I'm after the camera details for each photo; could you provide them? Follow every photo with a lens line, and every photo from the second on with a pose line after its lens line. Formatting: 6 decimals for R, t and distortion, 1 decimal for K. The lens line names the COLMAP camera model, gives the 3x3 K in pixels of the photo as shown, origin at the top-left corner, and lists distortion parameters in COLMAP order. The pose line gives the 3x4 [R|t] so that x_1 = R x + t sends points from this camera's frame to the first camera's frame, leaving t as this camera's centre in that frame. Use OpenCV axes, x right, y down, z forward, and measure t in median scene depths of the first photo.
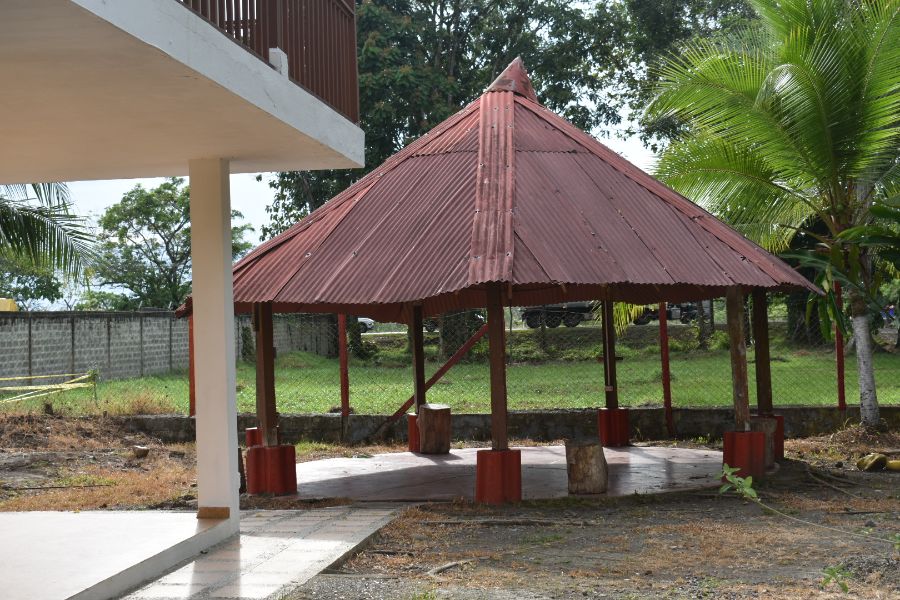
lens RADIAL K [[1430.0, 0, 450.0], [0, 1430.0, 300.0], [0, 0, 1]] dist [-0.024157, -0.076324]
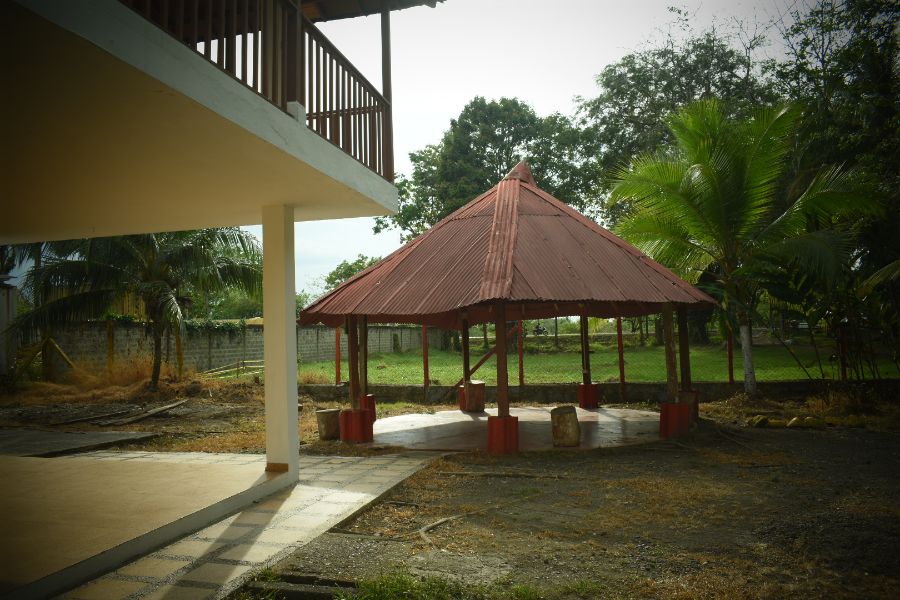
lens RADIAL K [[708.9, 0, 450.0], [0, 708.9, 300.0], [0, 0, 1]] dist [-0.097889, 0.000309]
pose [[0.995964, -0.002310, -0.089721, 0.035126], [-0.000418, 0.999538, -0.030383, 0.007345], [0.089750, 0.030298, 0.995503, 0.221571]]
